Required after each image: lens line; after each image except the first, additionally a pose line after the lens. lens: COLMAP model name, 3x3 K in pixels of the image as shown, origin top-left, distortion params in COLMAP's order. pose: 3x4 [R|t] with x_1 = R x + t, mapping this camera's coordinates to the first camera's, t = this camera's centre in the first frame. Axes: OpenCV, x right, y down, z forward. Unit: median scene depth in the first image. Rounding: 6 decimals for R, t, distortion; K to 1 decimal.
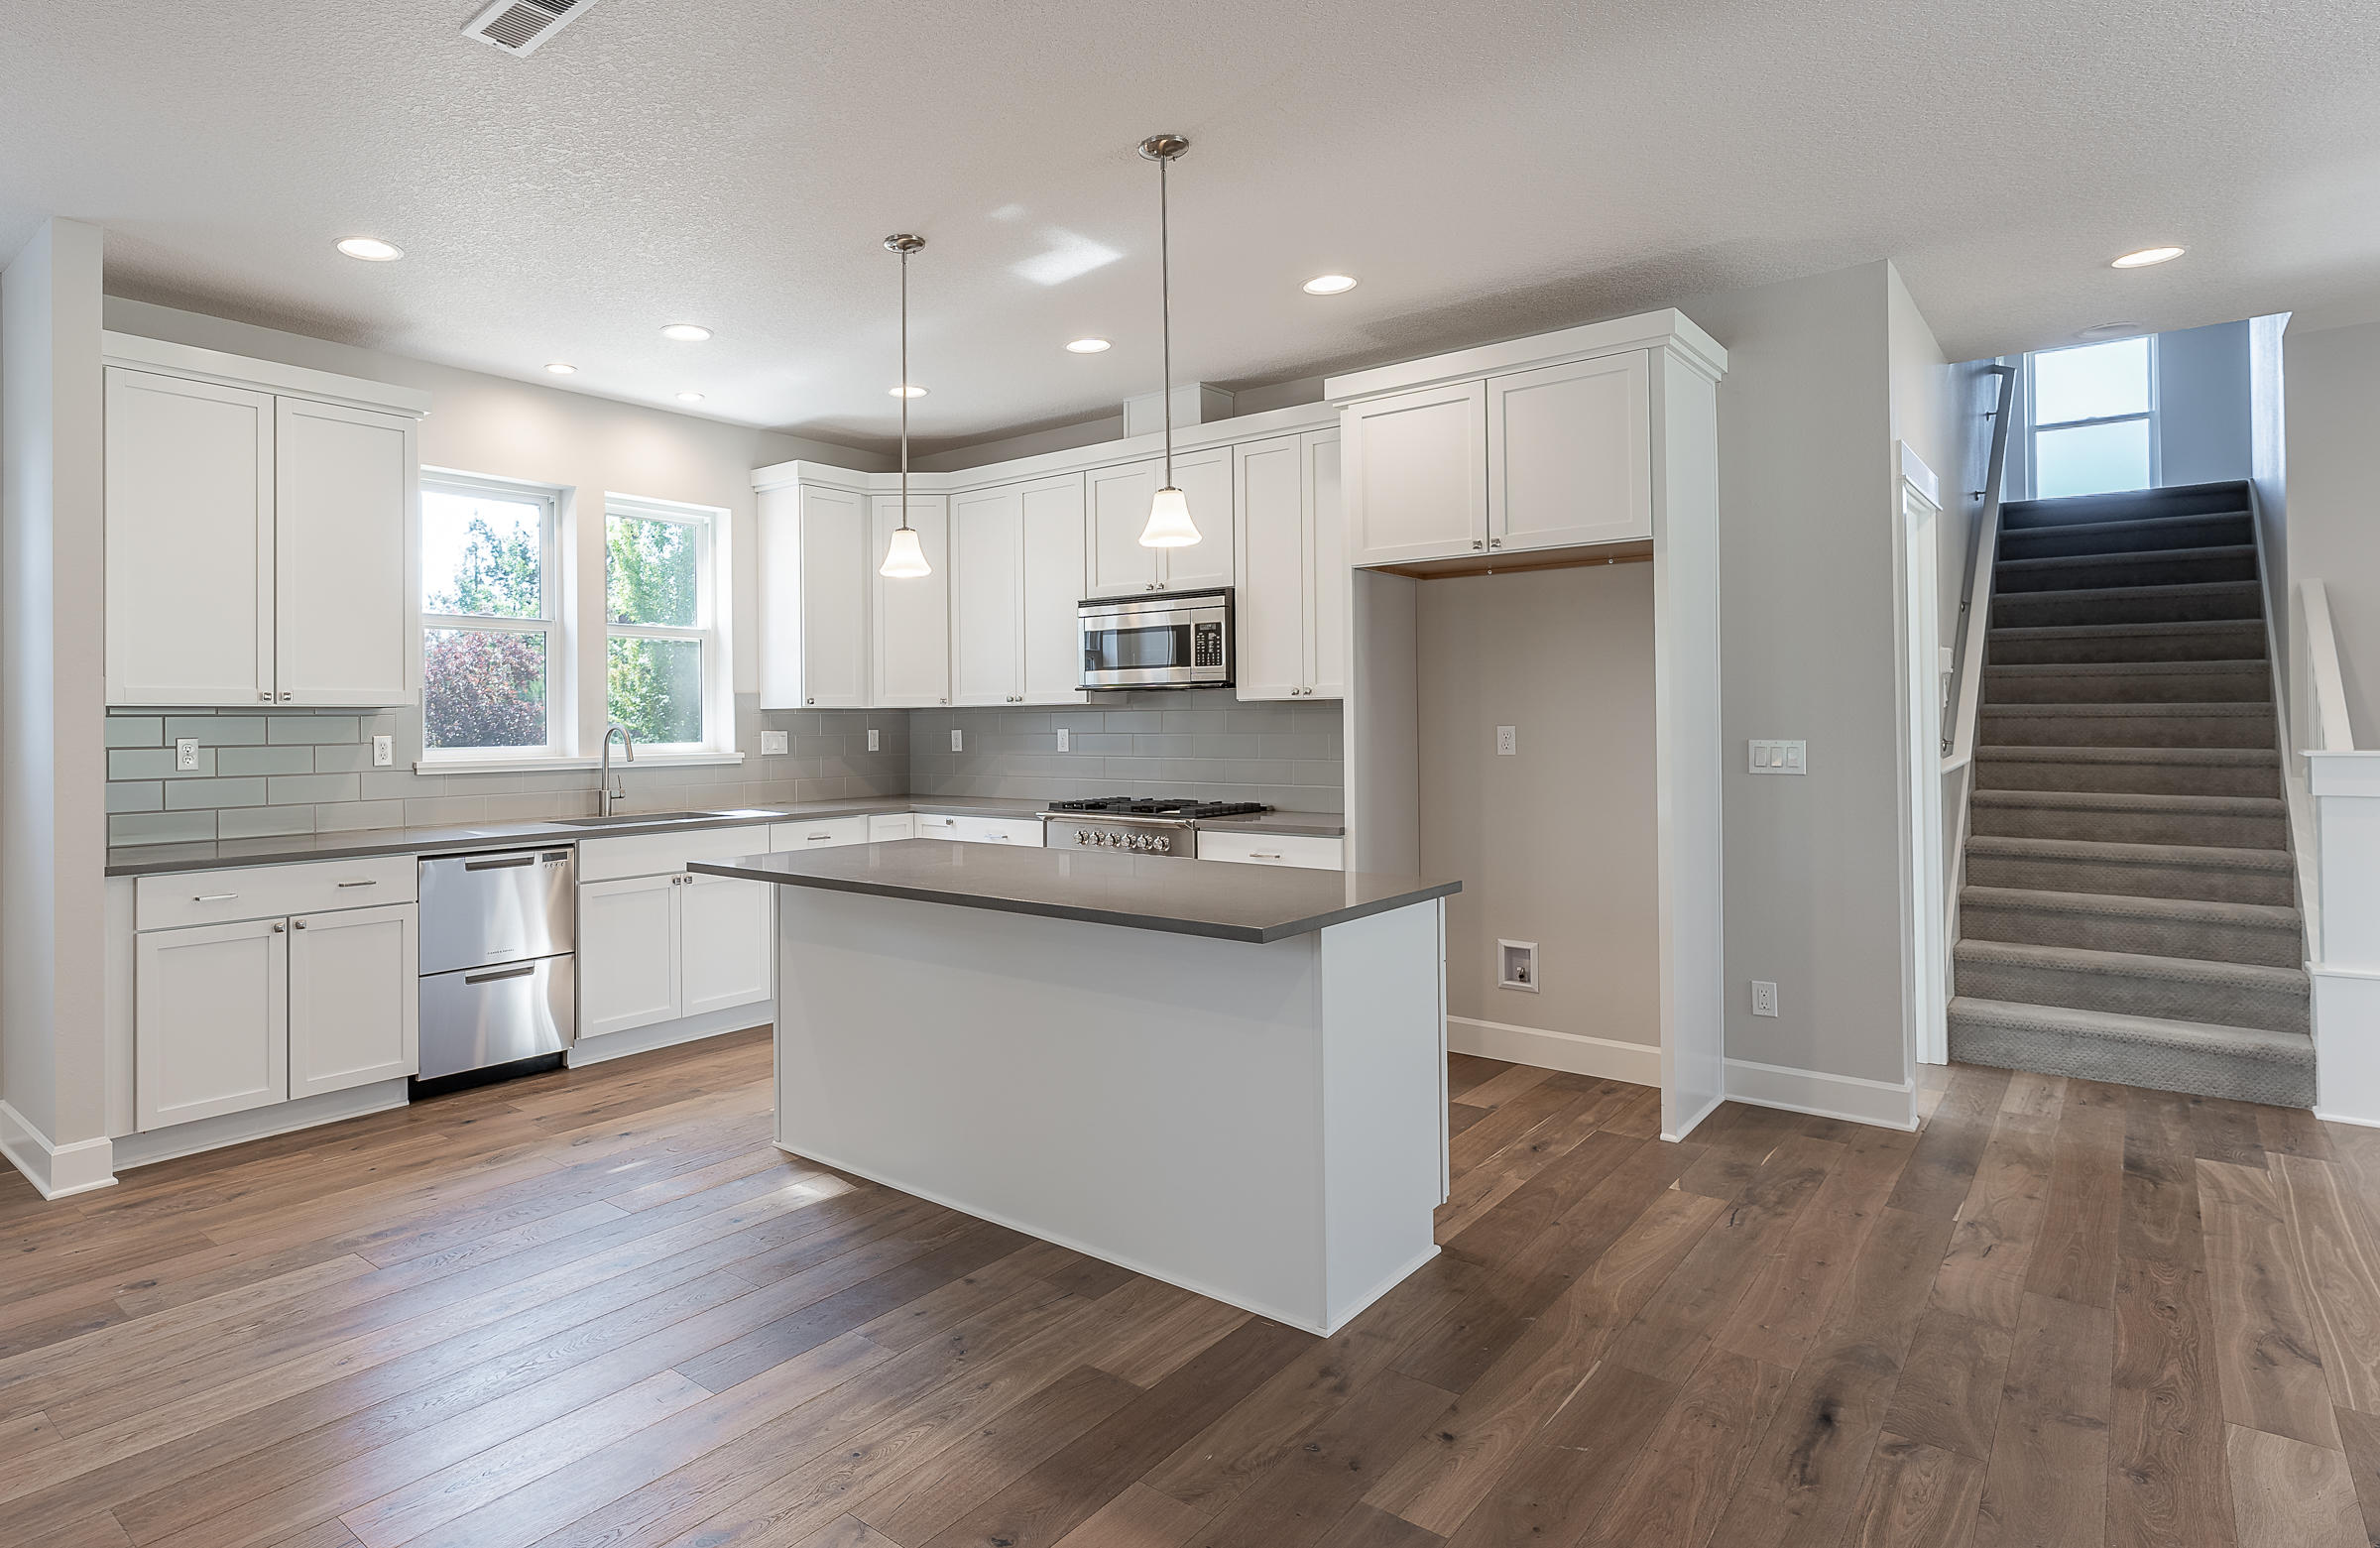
lens RADIAL K [[1294.9, 0, 969.8], [0, 1294.9, 704.9], [0, 0, 1]] dist [0.001990, 0.001861]
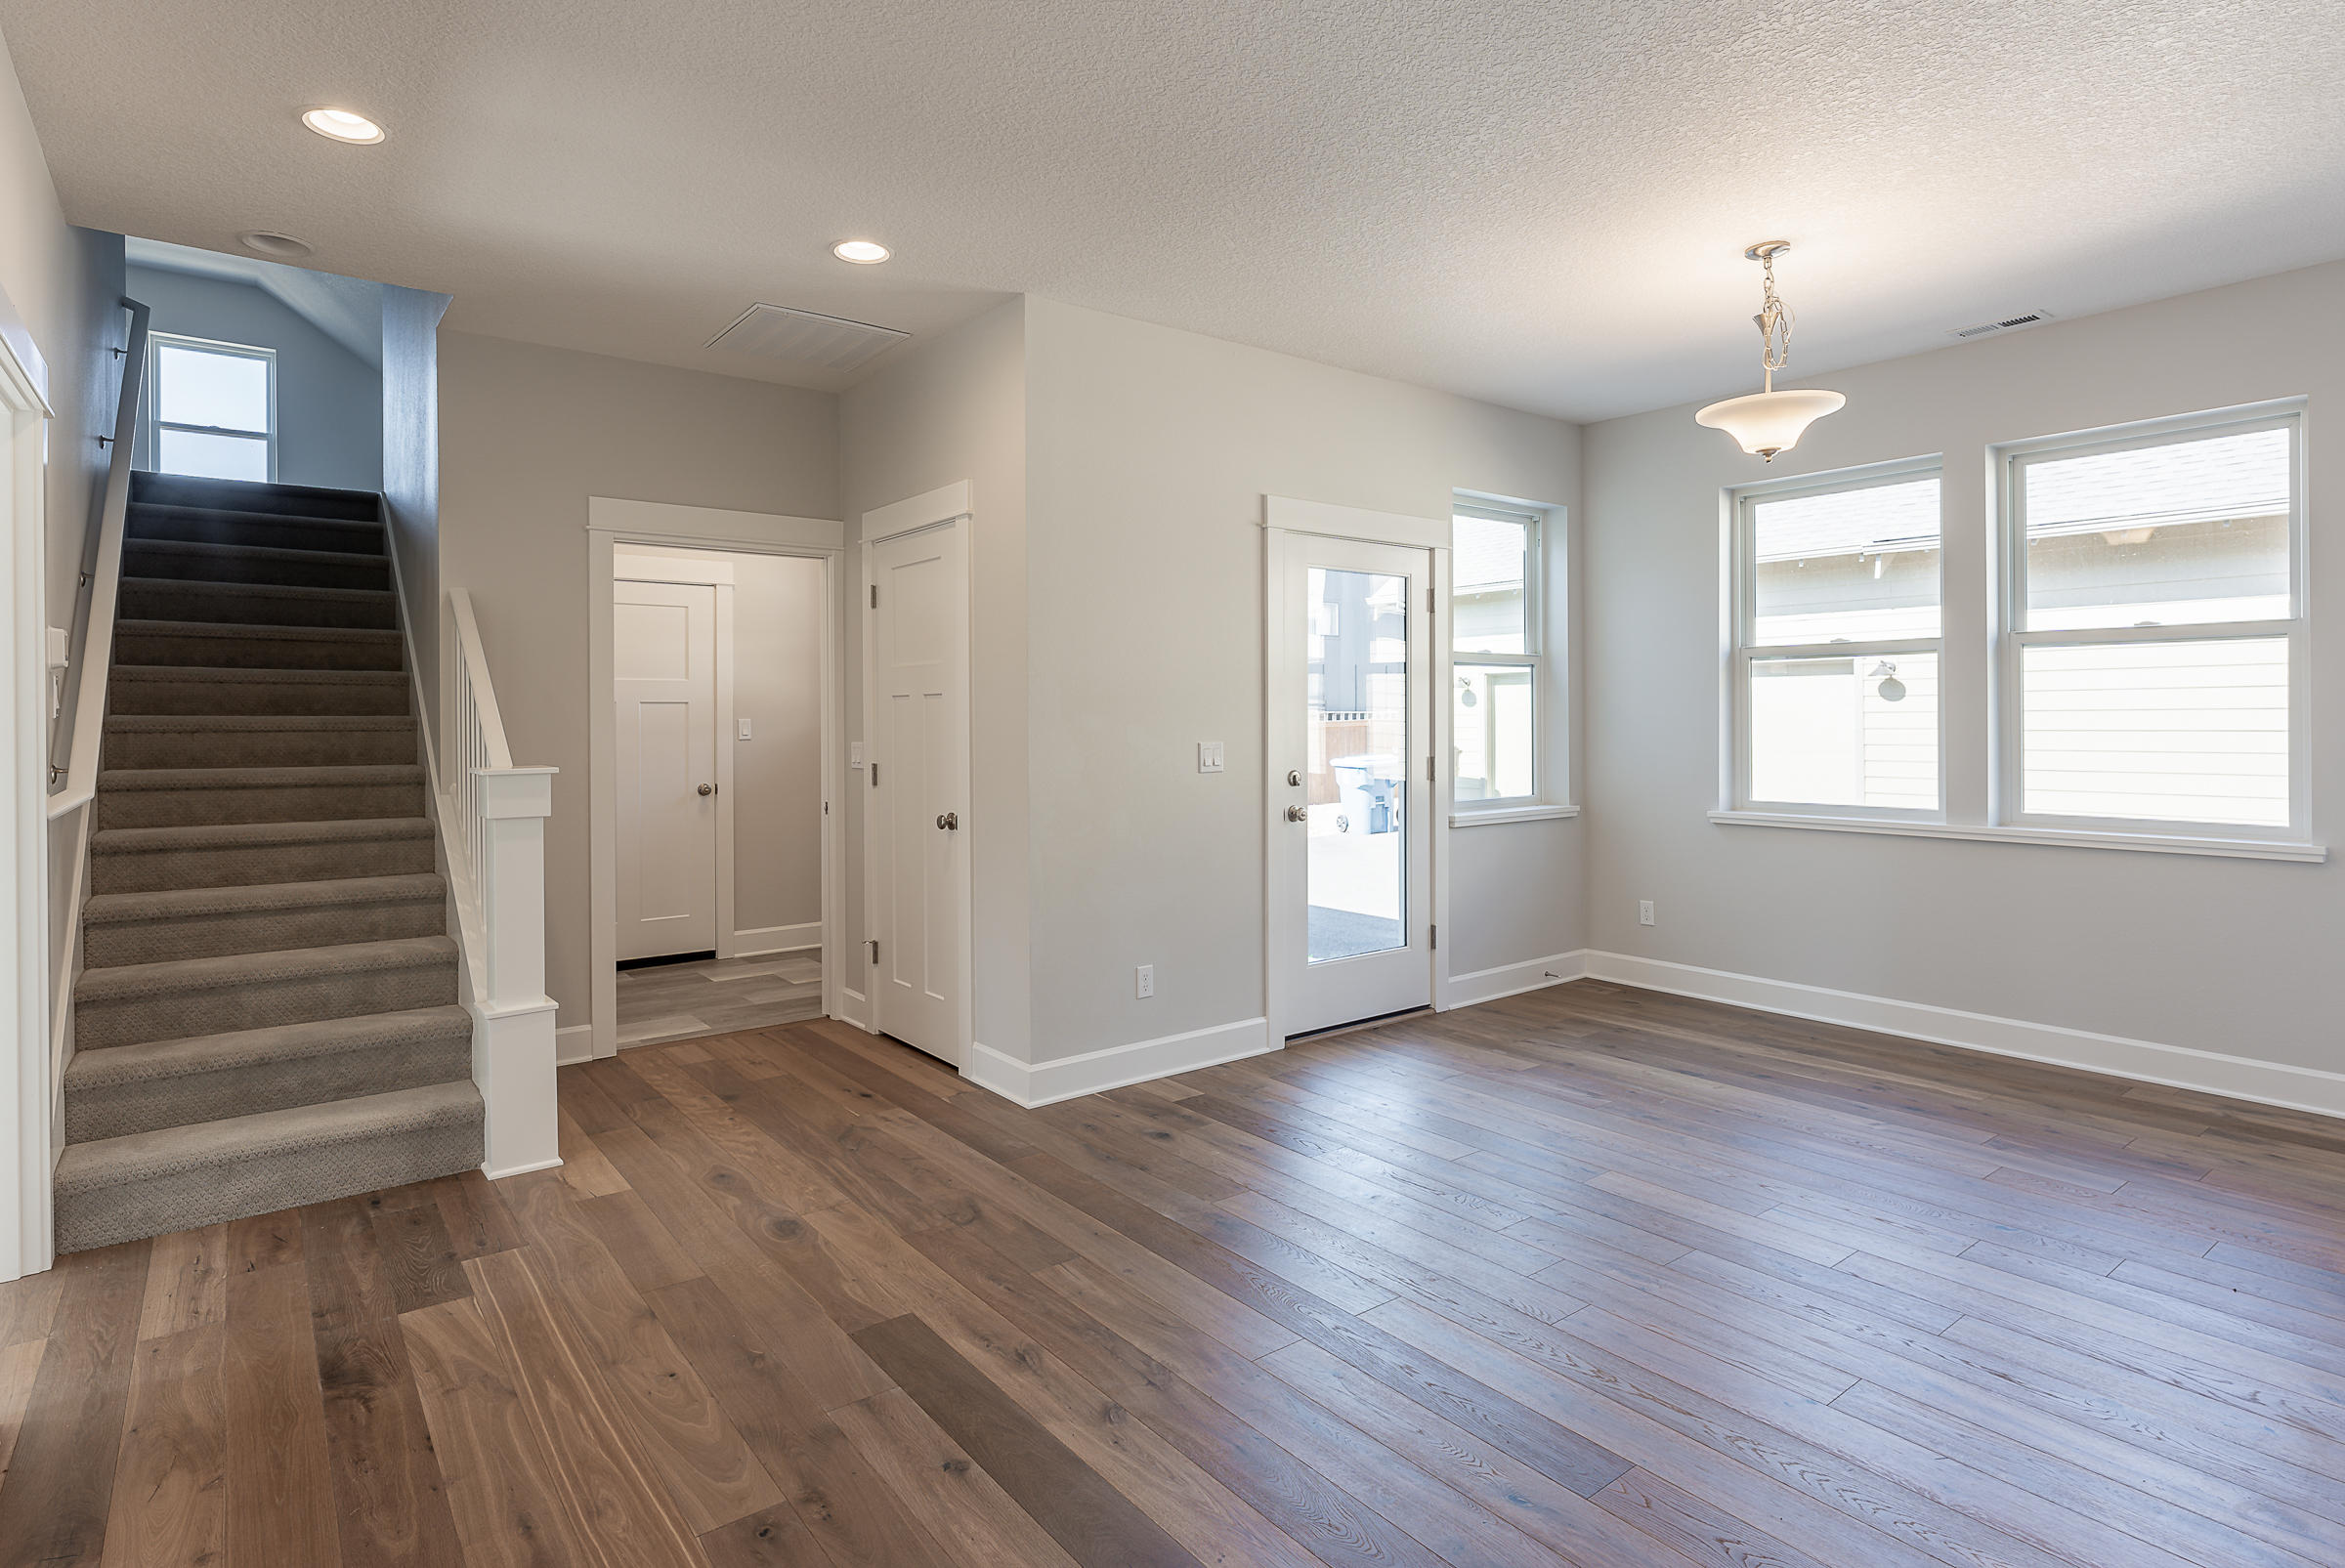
lens RADIAL K [[1191.0, 0, 1114.3], [0, 1191.0, 720.4], [0, 0, 1]] dist [-0.009567, 0.000598]
pose [[0.195026, 0.005557, 0.980782, 0.280499], [-0.006565, 0.999969, -0.004360, 0.002141], [-0.980776, -0.005588, 0.195057, 0.371640]]
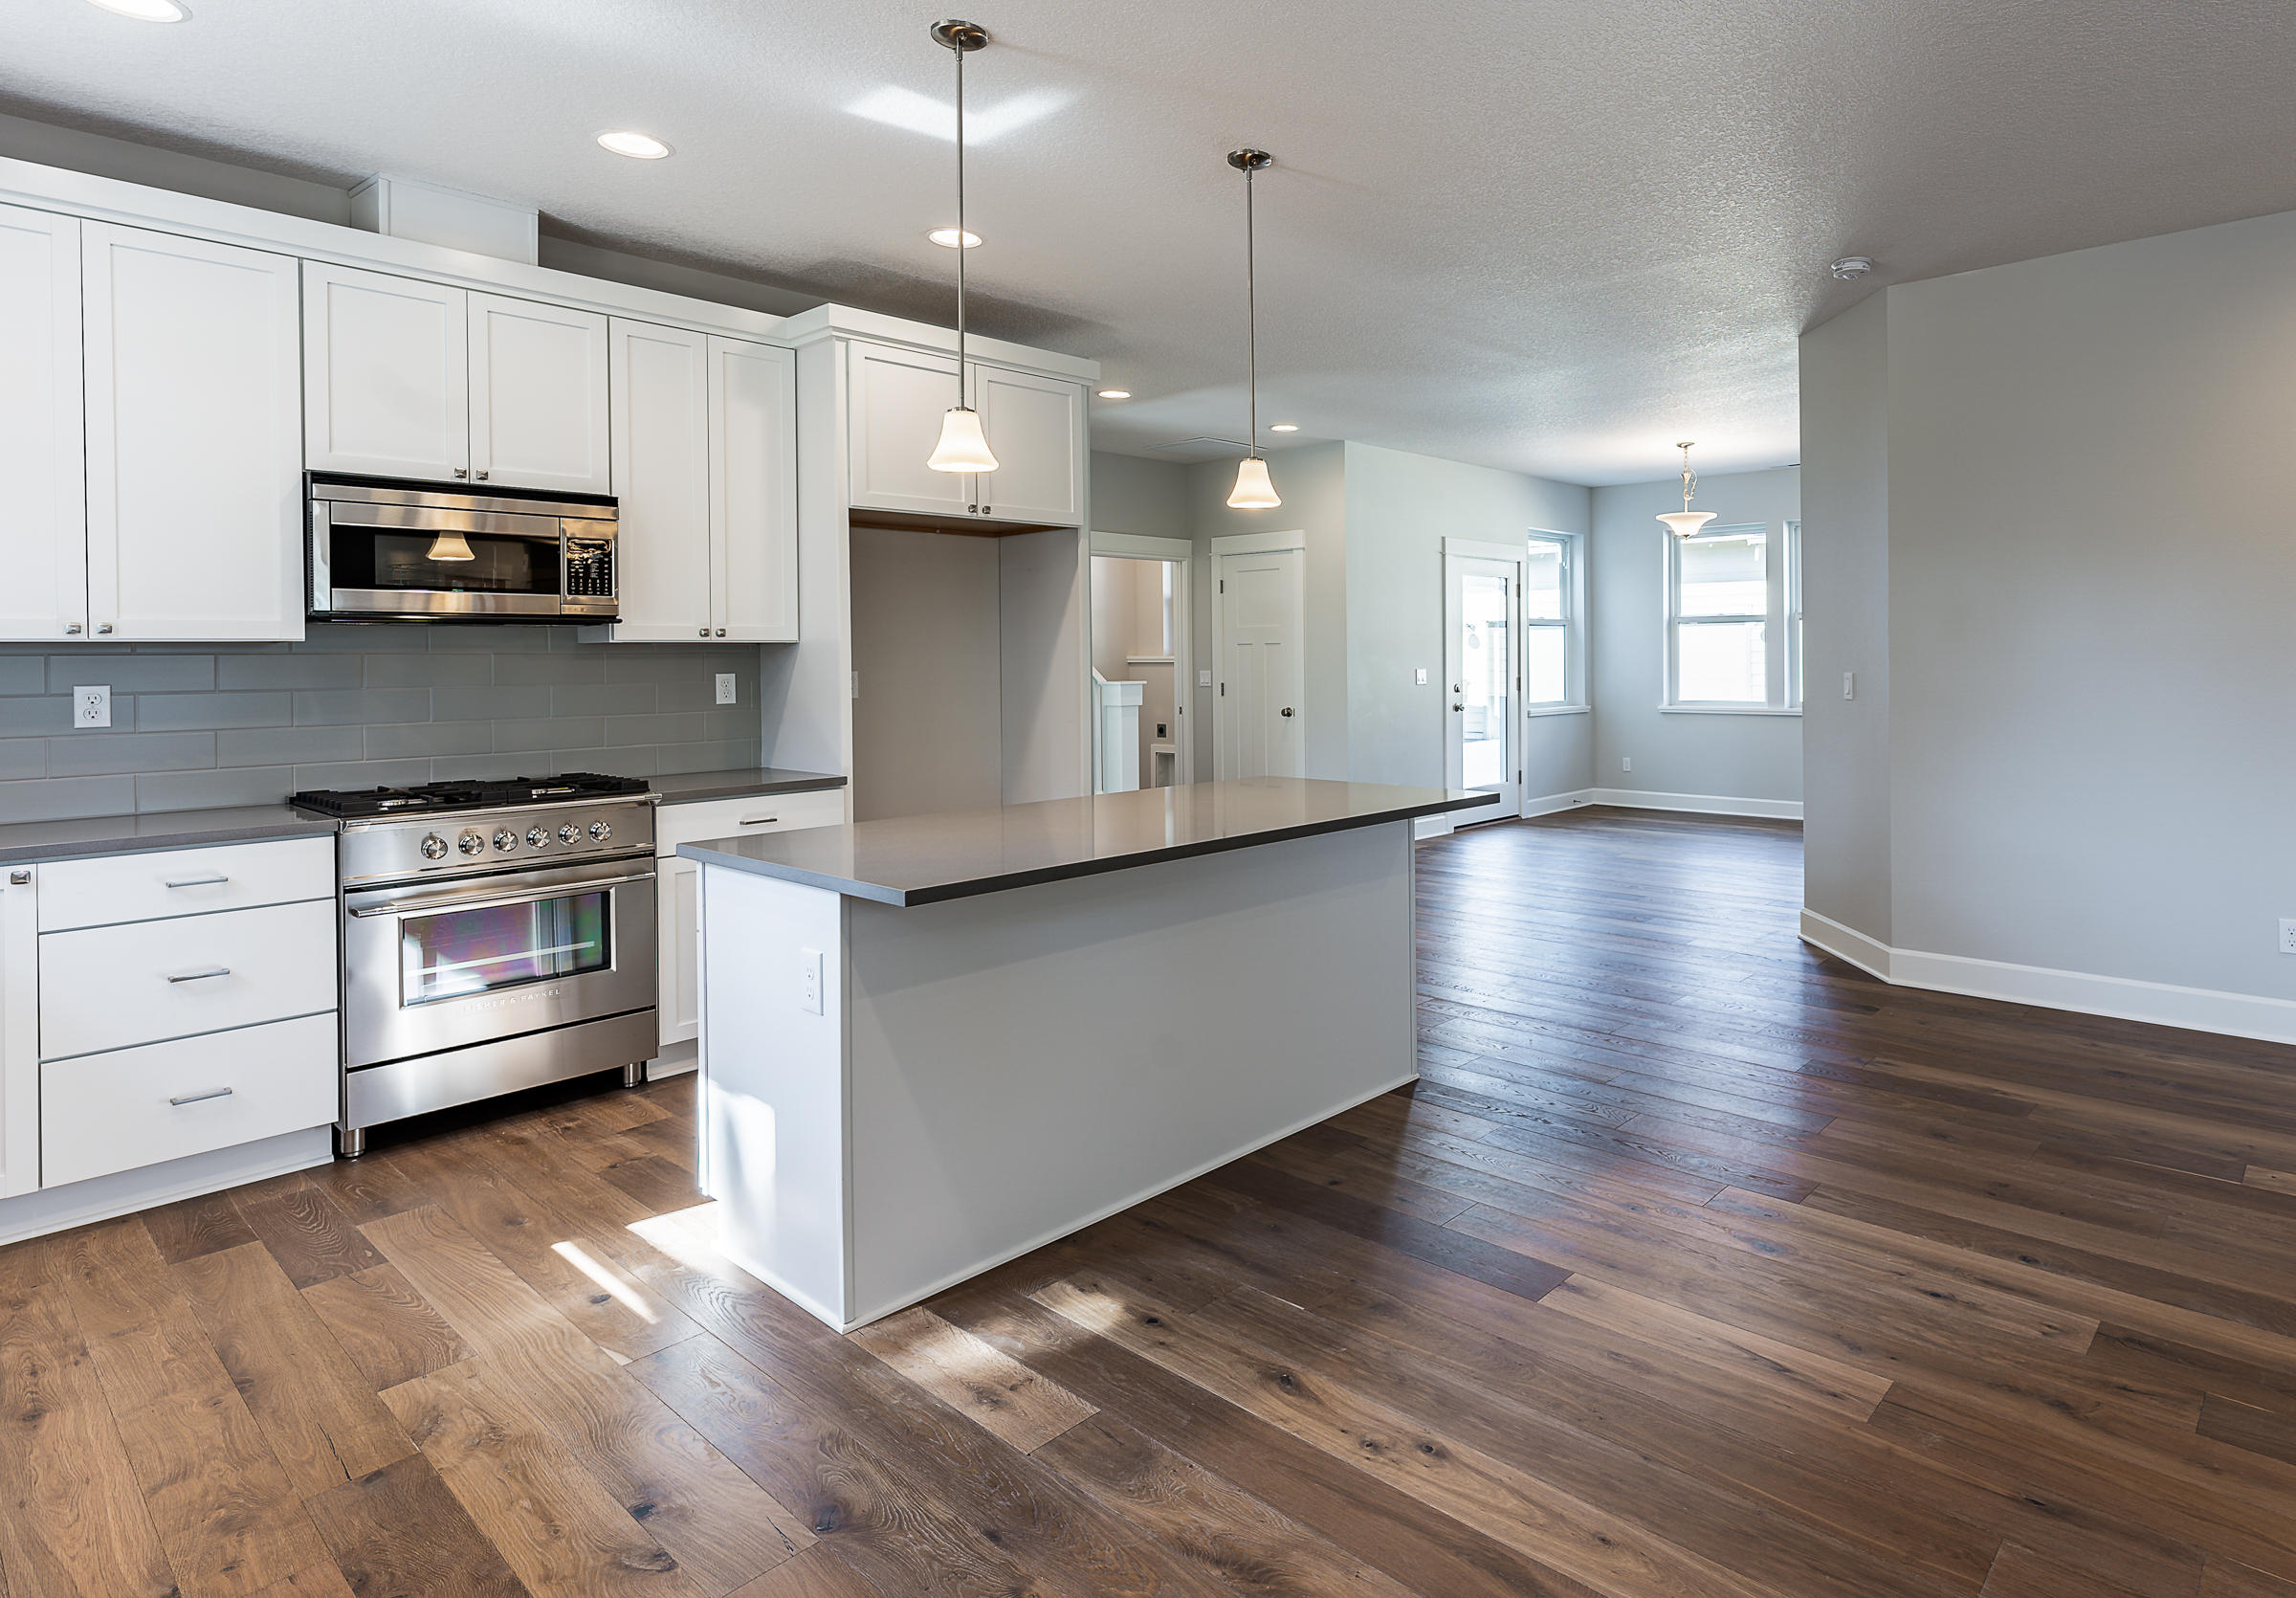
lens RADIAL K [[1230.7, 0, 1401.9], [0, 1230.7, 669.1], [0, 0, 1]] dist [0.006082, -0.002905]
pose [[-0.073680, -0.000930, 0.997281, -0.653462], [-0.000845, 0.999999, 0.000870, 0.014190], [-0.997282, -0.000779, -0.073681, 0.655045]]
